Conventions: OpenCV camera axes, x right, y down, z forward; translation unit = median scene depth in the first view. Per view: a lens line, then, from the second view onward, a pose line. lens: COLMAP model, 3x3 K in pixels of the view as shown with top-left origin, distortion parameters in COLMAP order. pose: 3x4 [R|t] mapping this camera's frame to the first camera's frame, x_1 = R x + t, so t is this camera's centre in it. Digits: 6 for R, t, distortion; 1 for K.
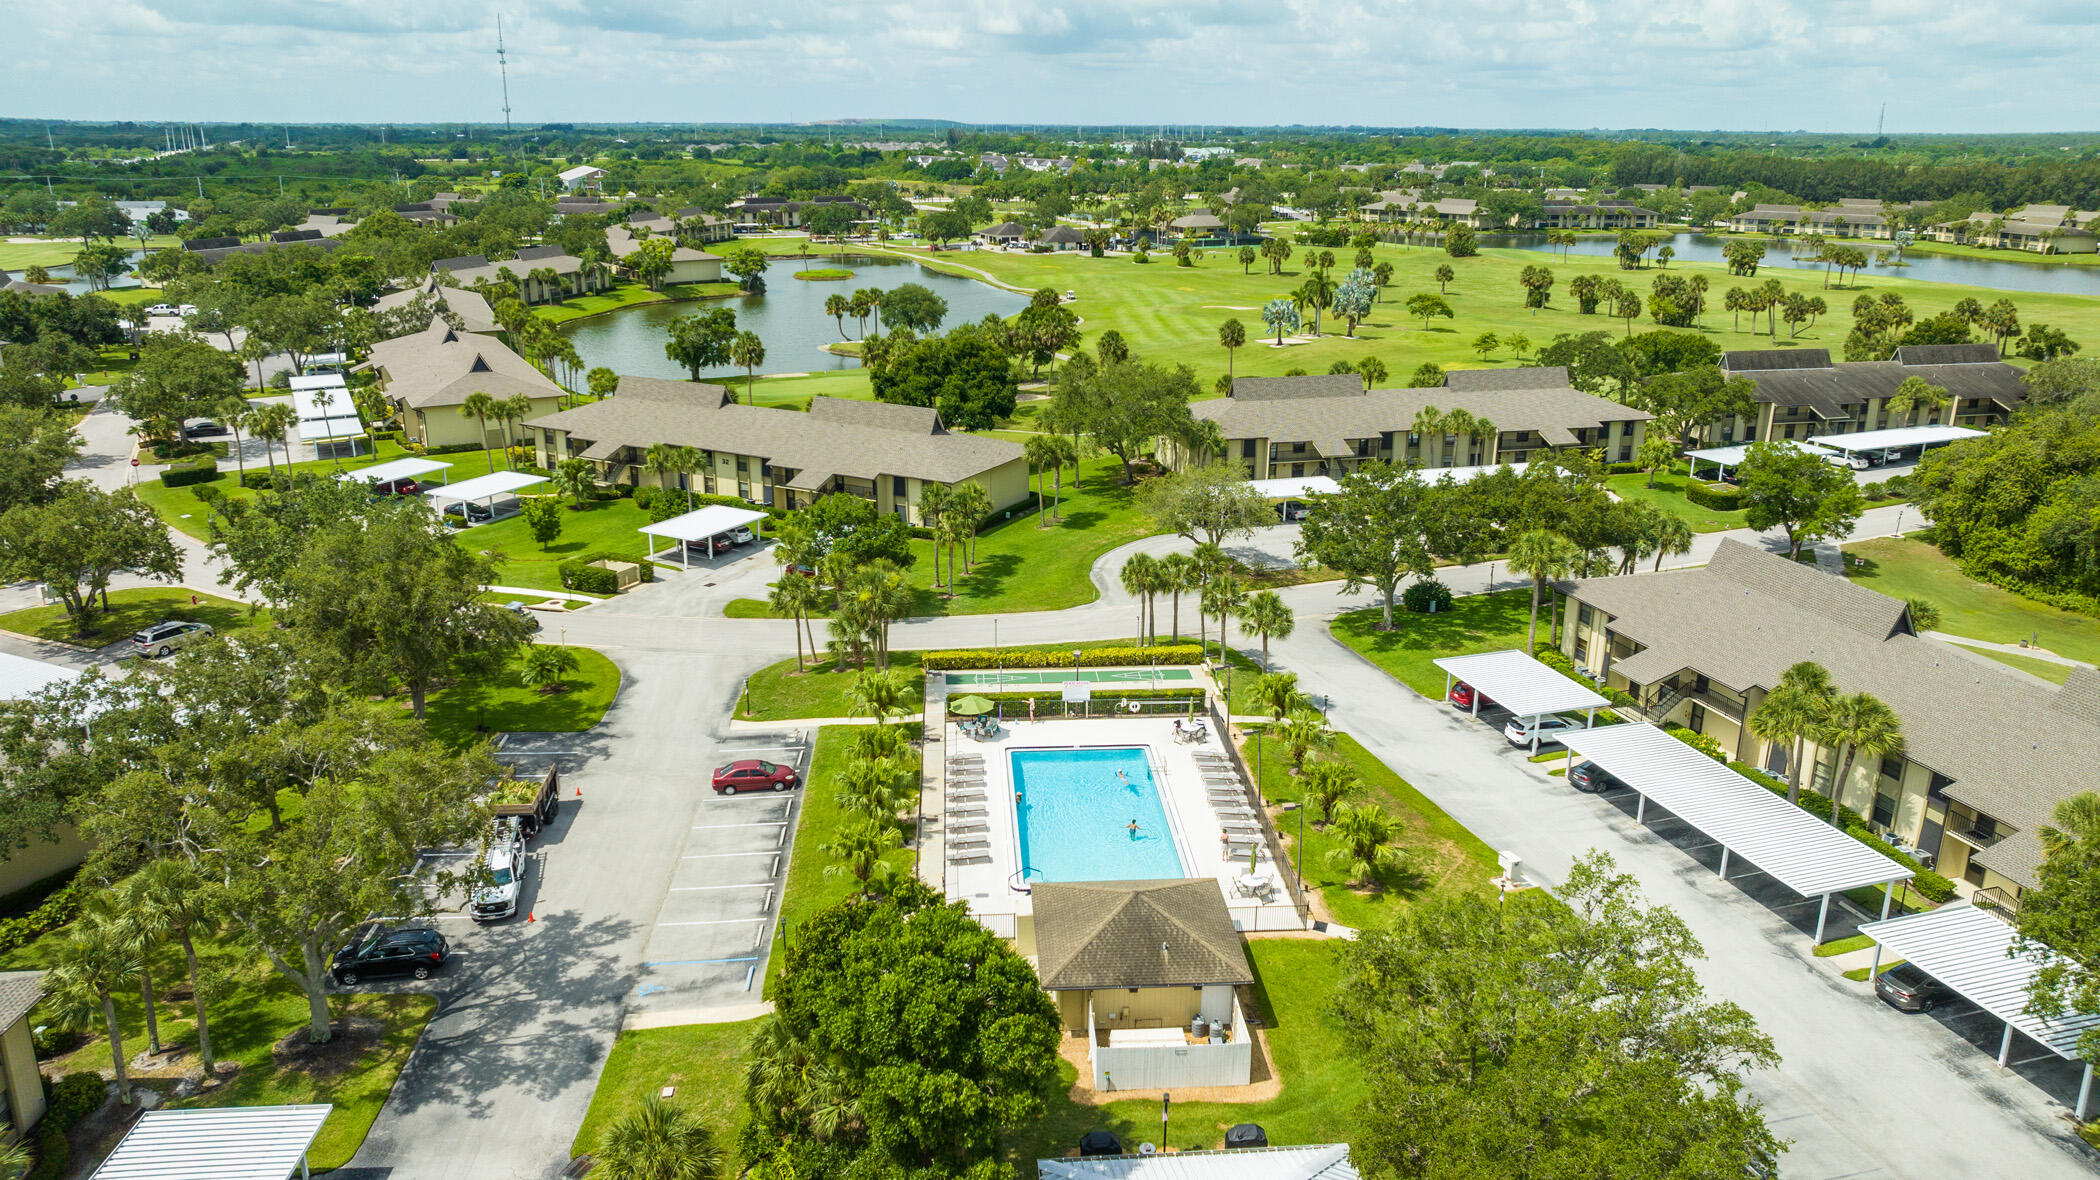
lens RADIAL K [[1477.8, 0, 1057.9], [0, 1477.8, 579.4], [0, 0, 1]] dist [-0.031670, 0.031468]
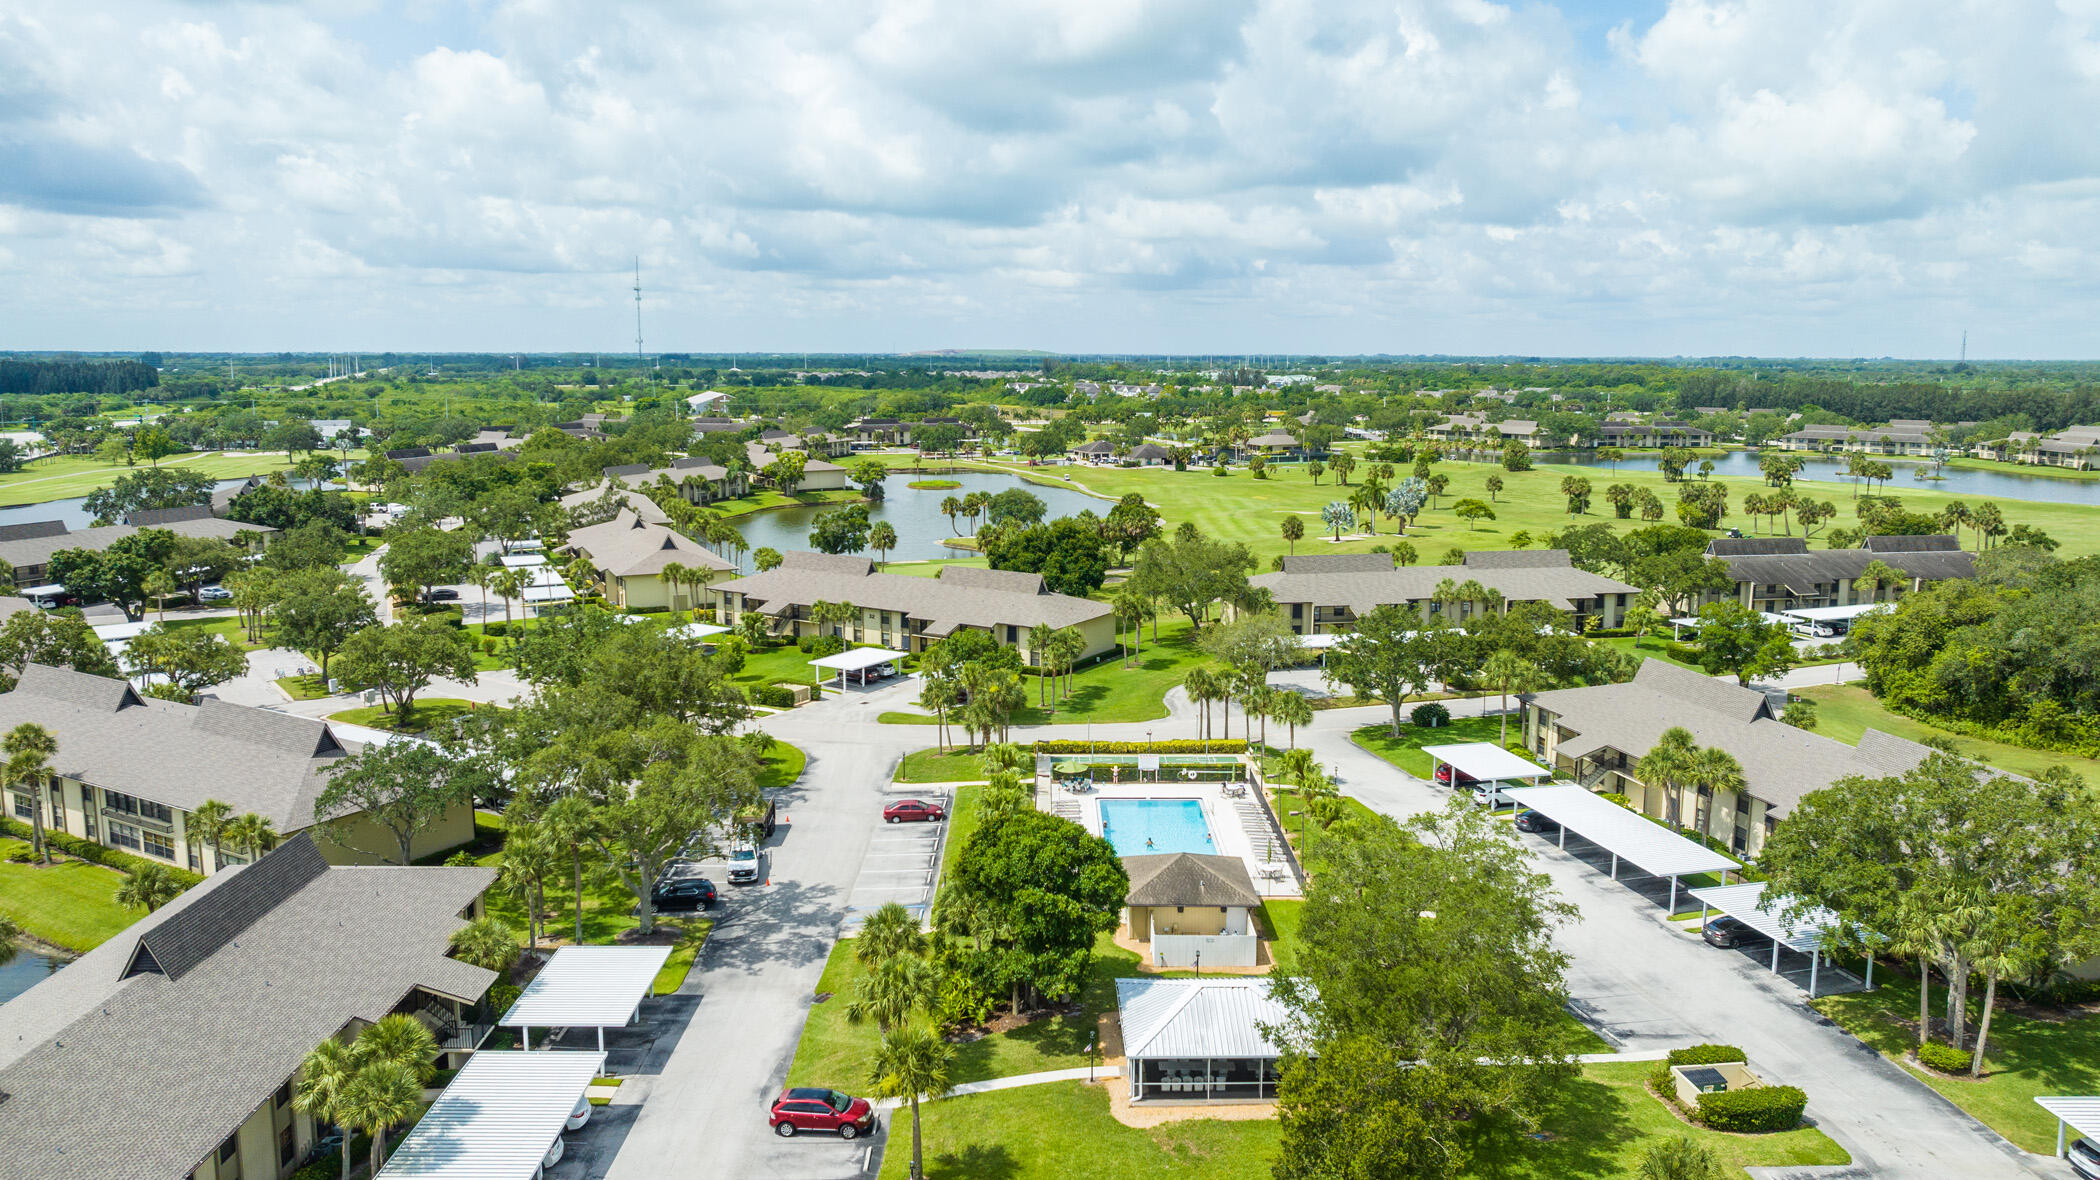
lens RADIAL K [[1477.8, 0, 1057.9], [0, 1477.8, 579.4], [0, 0, 1]] dist [-0.031670, 0.031468]
pose [[0.998169, 0.006835, -0.060101, 0.005059], [-0.015630, 0.988995, -0.147119, 0.058605], [0.058435, 0.147789, 0.987291, -0.188355]]
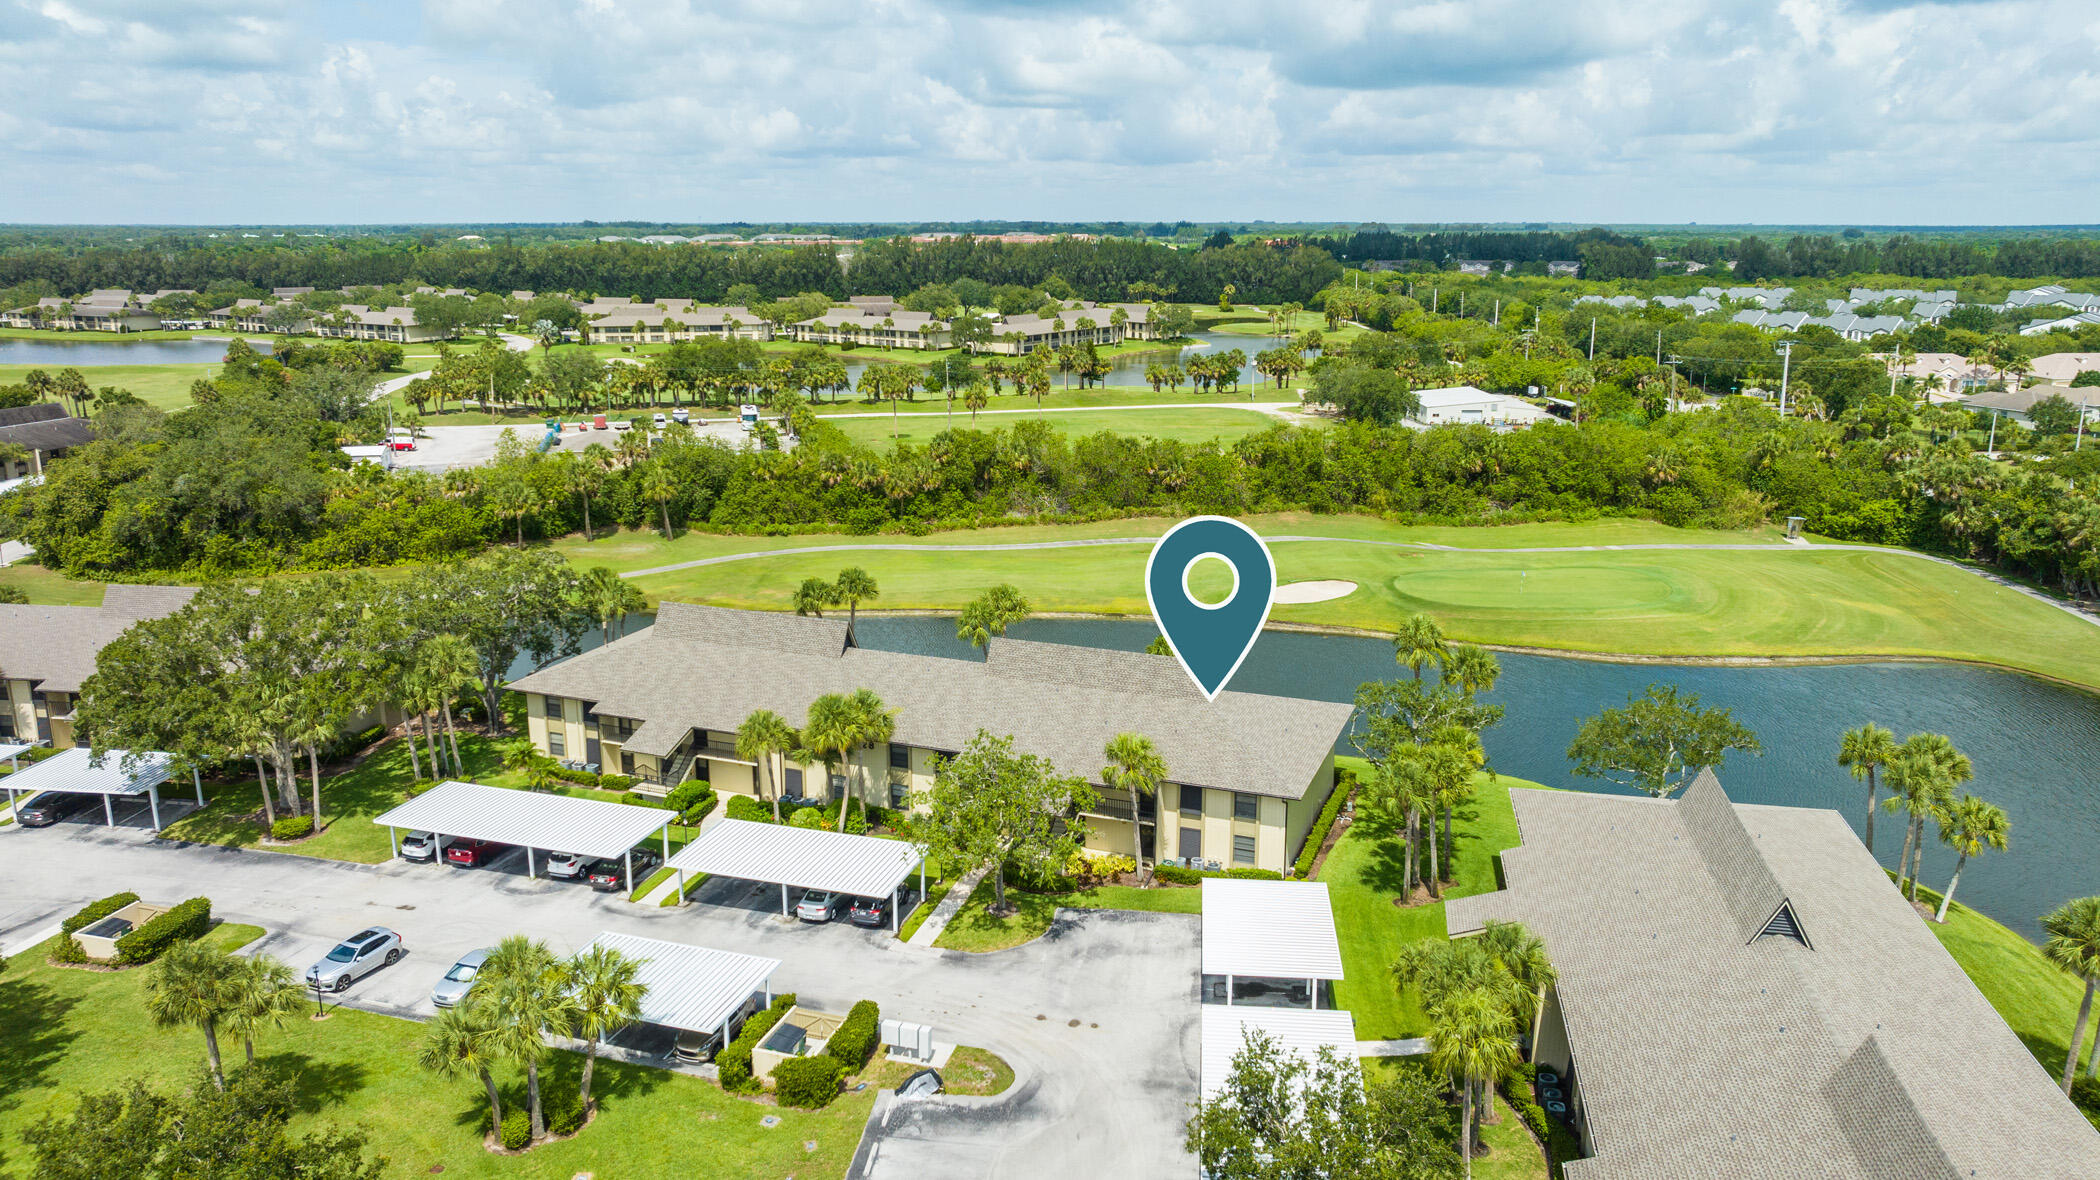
lens RADIAL K [[1477.8, 0, 1057.9], [0, 1477.8, 579.4], [0, 0, 1]] dist [-0.031670, 0.031468]
pose [[0.426630, -0.220513, 0.877132, -0.074797], [0.270748, 0.956485, 0.108773, 0.064640], [-0.862950, 0.191076, 0.467769, -0.209191]]
